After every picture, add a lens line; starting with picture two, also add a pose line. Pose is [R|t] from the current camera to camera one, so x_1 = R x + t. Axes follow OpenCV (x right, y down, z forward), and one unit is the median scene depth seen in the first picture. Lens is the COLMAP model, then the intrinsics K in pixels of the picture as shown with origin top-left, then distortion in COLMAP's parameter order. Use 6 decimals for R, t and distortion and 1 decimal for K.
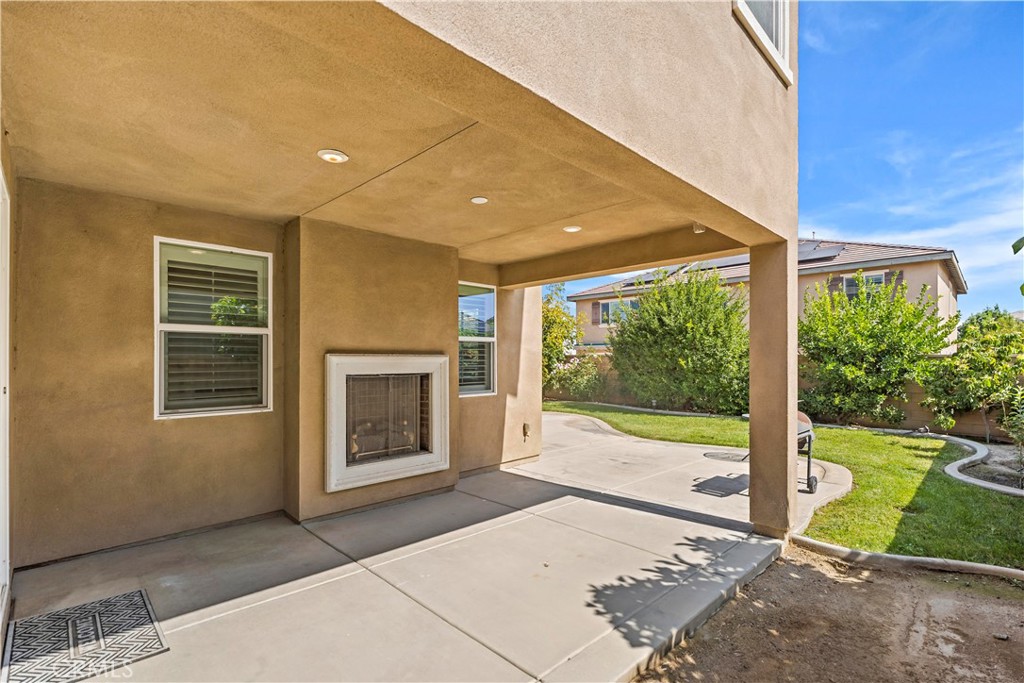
lens RADIAL K [[475.5, 0, 525.5], [0, 475.5, 356.7], [0, 0, 1]] dist [0.020956, -0.000096]
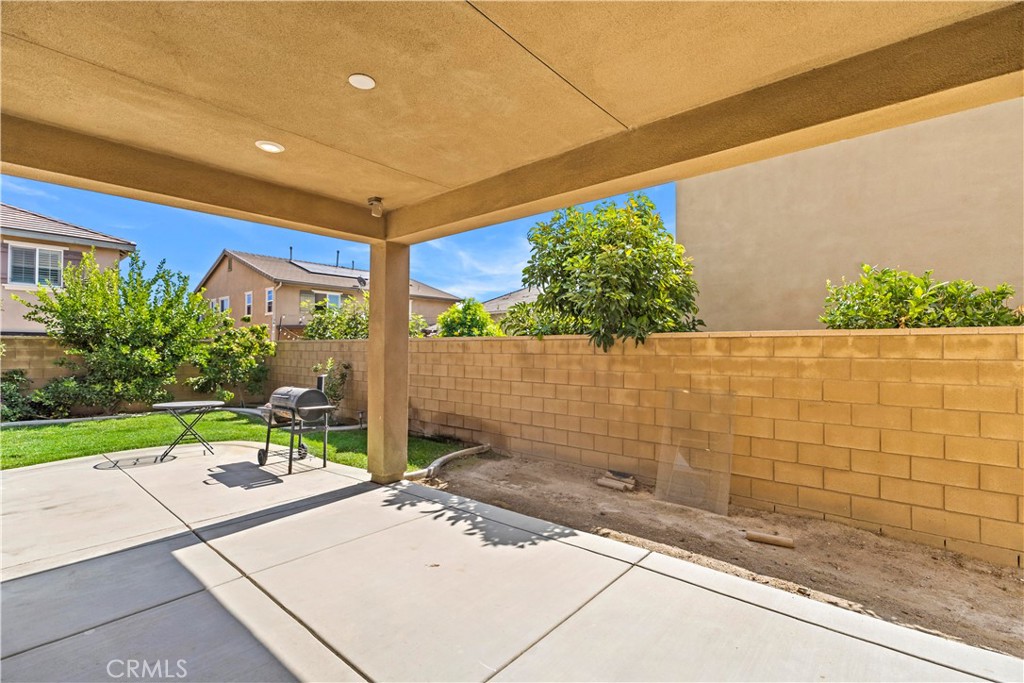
lens RADIAL K [[457.5, 0, 512.0], [0, 457.5, 341.5], [0, 0, 1]] dist [-0.000050, -0.000078]
pose [[-0.060460, 0.020172, 0.997967, -0.328492], [-0.009267, 0.999741, -0.020769, 0.018030], [-0.998128, -0.010504, -0.060258, 0.372980]]
